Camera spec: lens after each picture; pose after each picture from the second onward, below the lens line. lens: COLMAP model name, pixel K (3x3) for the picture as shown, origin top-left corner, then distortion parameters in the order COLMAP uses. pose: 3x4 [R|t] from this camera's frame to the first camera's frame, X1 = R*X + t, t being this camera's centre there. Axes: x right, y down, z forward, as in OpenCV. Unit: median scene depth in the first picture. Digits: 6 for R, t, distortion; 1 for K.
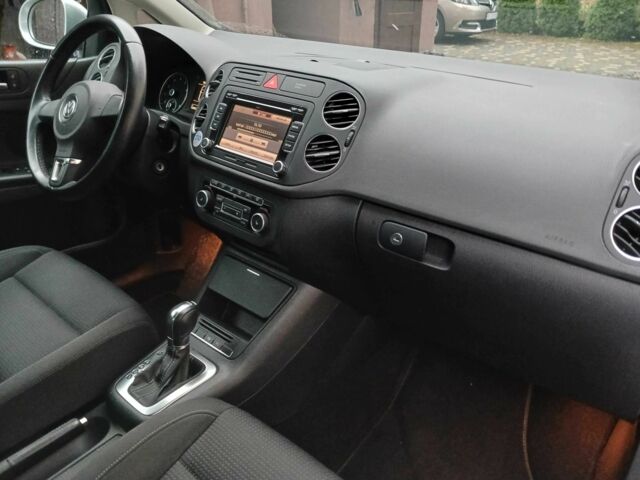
lens RADIAL K [[511.1, 0, 322.0], [0, 511.1, 244.1], [0, 0, 1]] dist [0.002261, -0.005824]
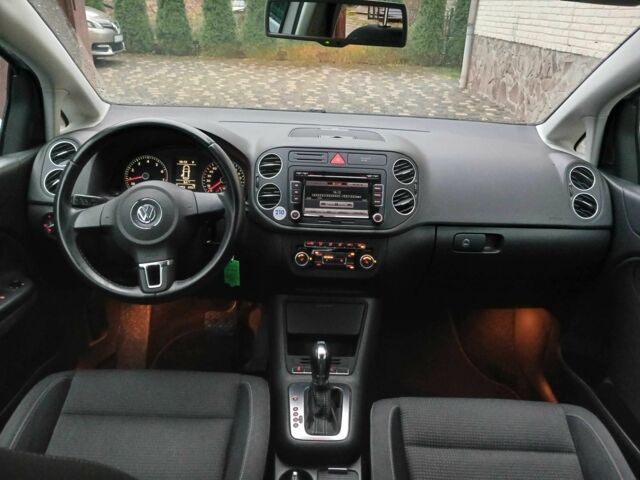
lens RADIAL K [[505.8, 0, 320.0], [0, 505.8, 240.0], [0, 0, 1]] dist [0.005769, -0.006237]
pose [[0.735518, -0.262570, 0.624556, -0.957398], [0.275365, 0.958128, 0.078520, -0.218122], [-0.619021, 0.114228, 0.777023, 0.025189]]
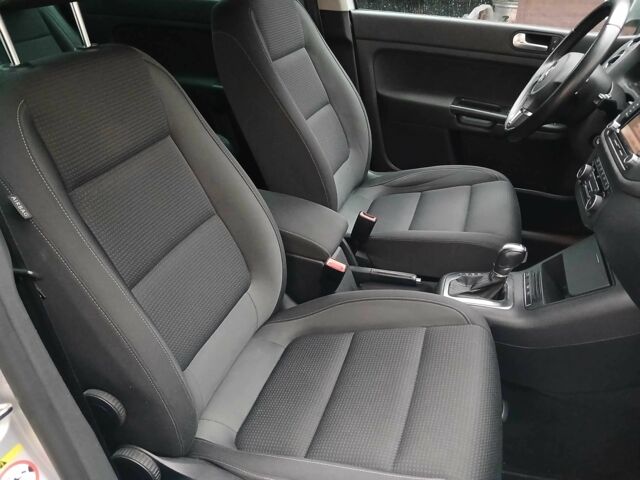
lens RADIAL K [[505.8, 0, 320.0], [0, 505.8, 240.0], [0, 0, 1]] dist [0.005769, -0.006237]
pose [[0.399981, 0.445566, -0.800928, 0.480364], [-0.398432, 0.871514, 0.285858, -0.046165], [0.825389, 0.204777, 0.526117, -0.007358]]
